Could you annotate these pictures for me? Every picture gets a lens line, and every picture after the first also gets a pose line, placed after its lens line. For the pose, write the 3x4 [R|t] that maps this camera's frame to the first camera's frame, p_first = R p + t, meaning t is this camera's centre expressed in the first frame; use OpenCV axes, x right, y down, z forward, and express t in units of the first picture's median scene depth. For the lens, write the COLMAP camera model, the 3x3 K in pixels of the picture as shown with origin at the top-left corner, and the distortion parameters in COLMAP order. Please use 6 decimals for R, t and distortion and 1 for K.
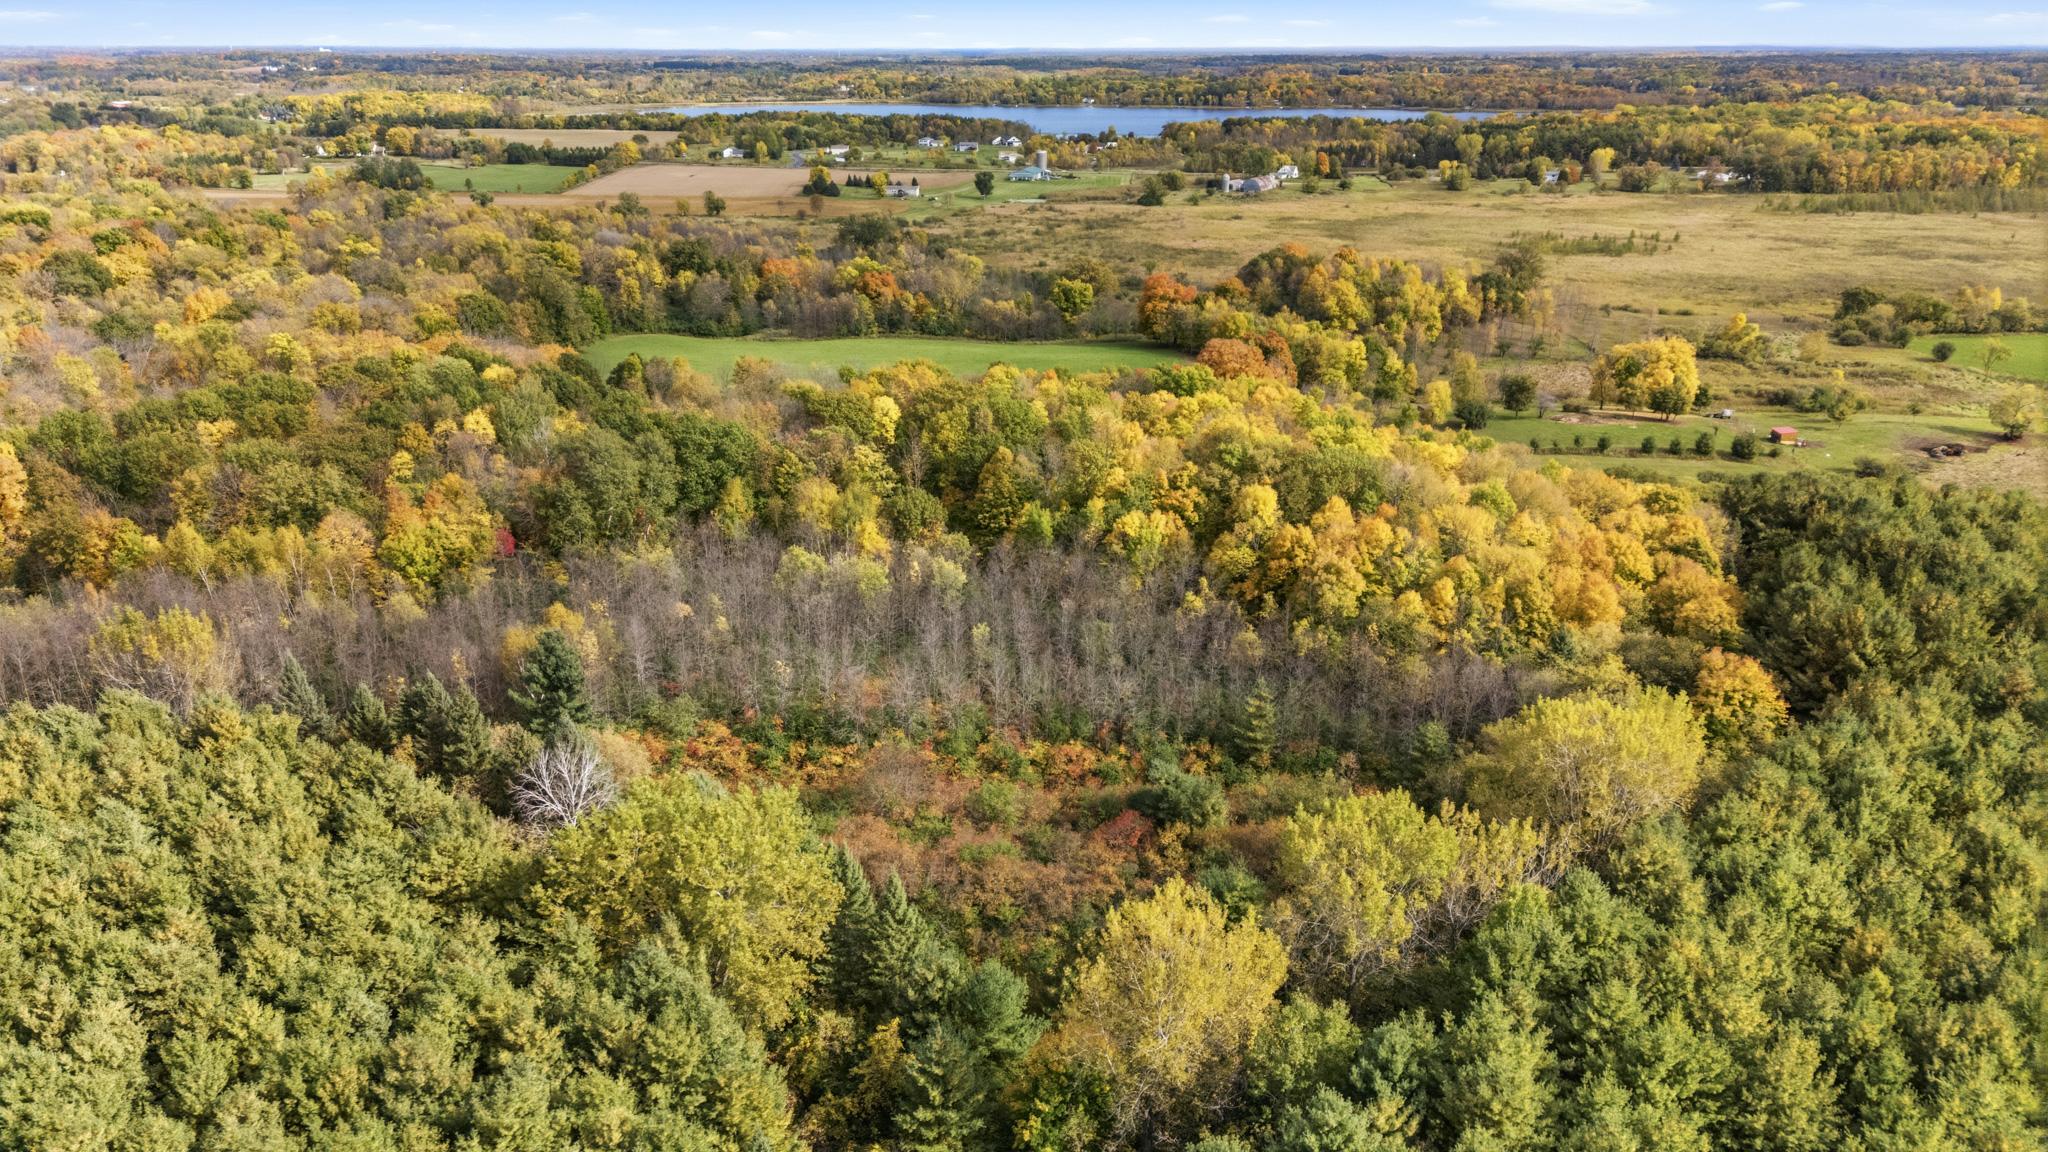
lens RADIAL K [[1533.8, 0, 1025.0], [0, 1533.8, 576.0], [0, 0, 1]] dist [0.102677, -0.119975]
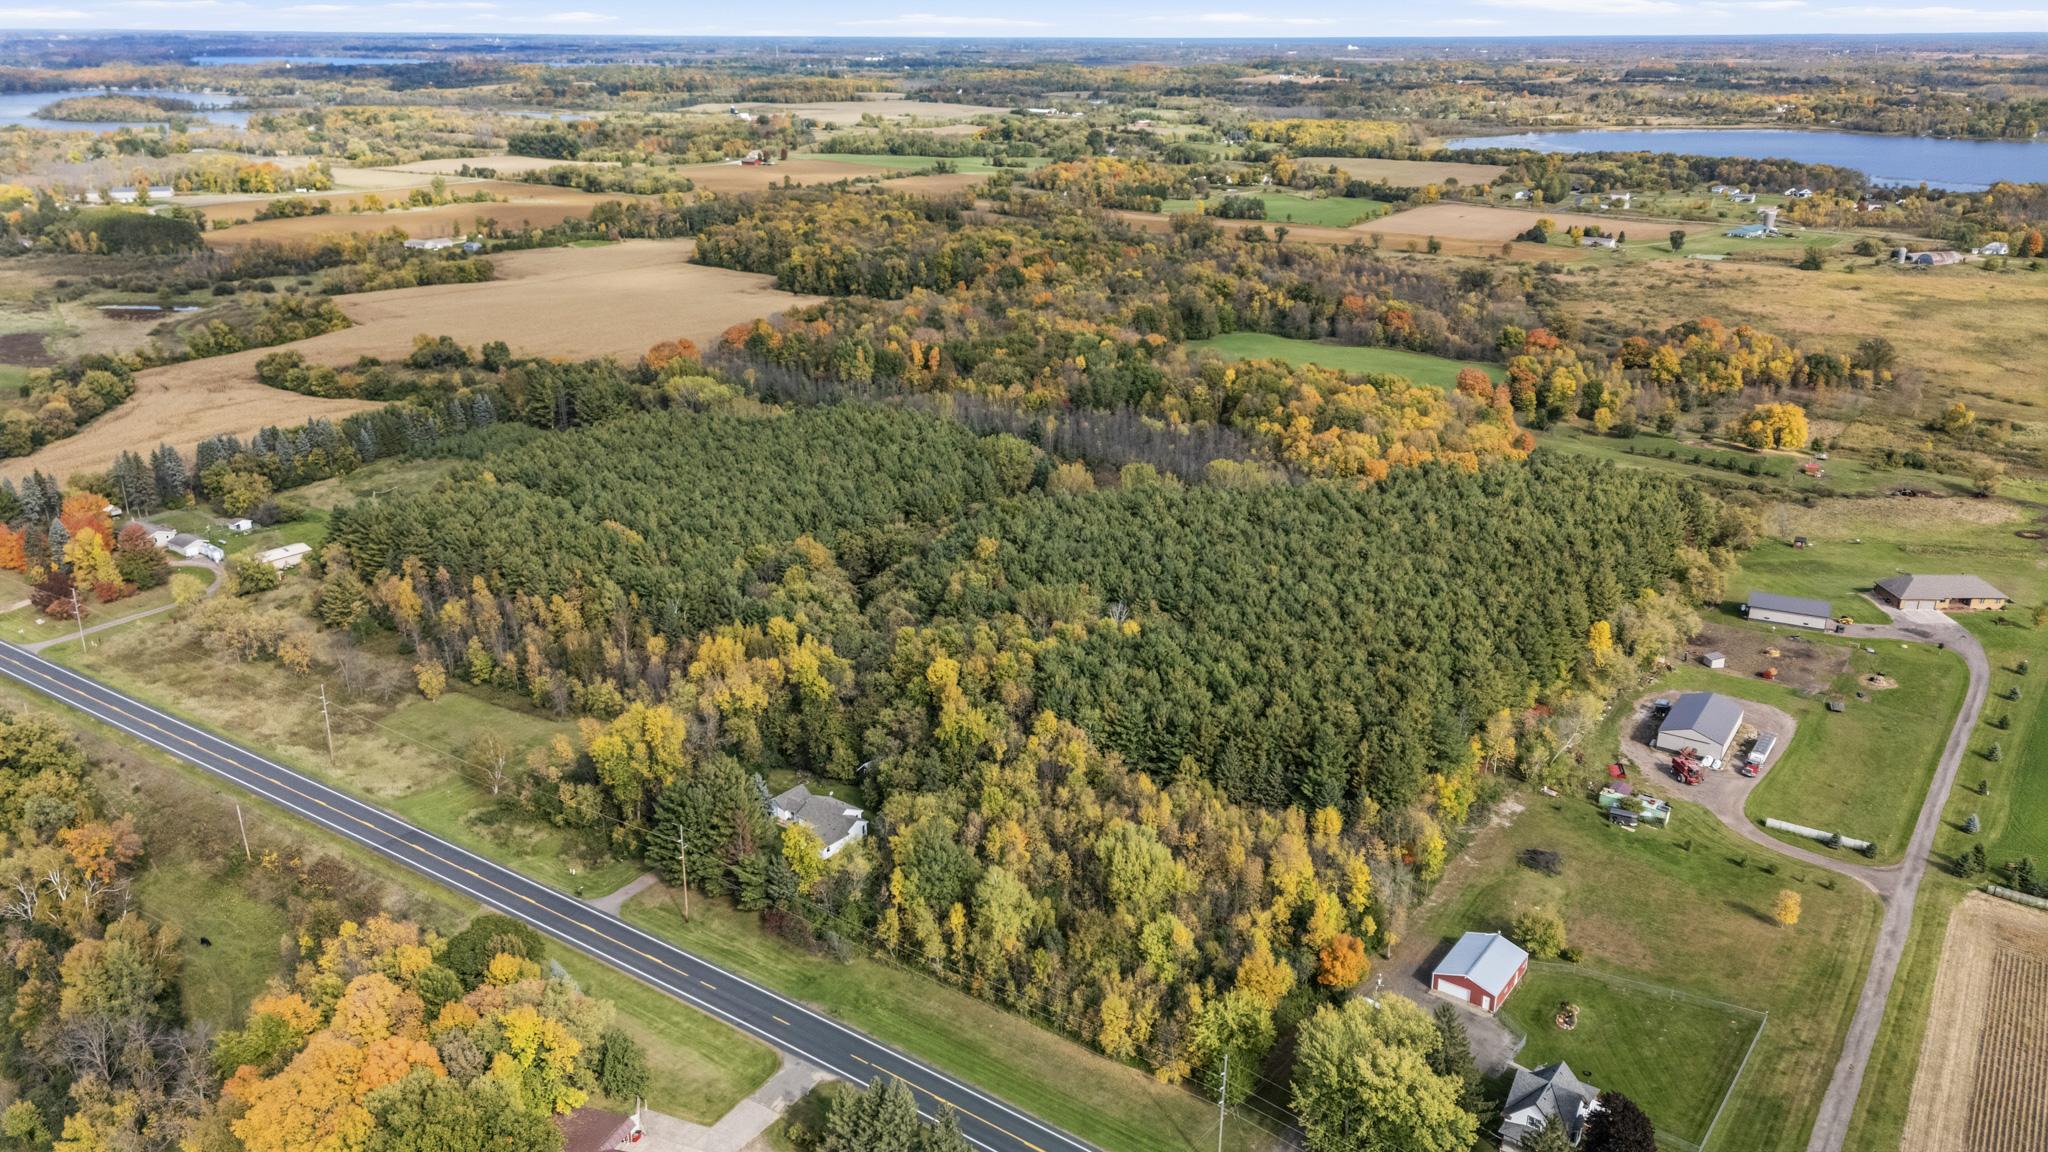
lens RADIAL K [[1533.8, 0, 1025.0], [0, 1533.8, 576.0], [0, 0, 1]] dist [0.102677, -0.119975]
pose [[0.818432, 0.198632, -0.539179, 0.557717], [-0.193408, 0.978827, 0.067018, 0.055450], [0.541075, 0.049432, 0.839520, -0.652407]]
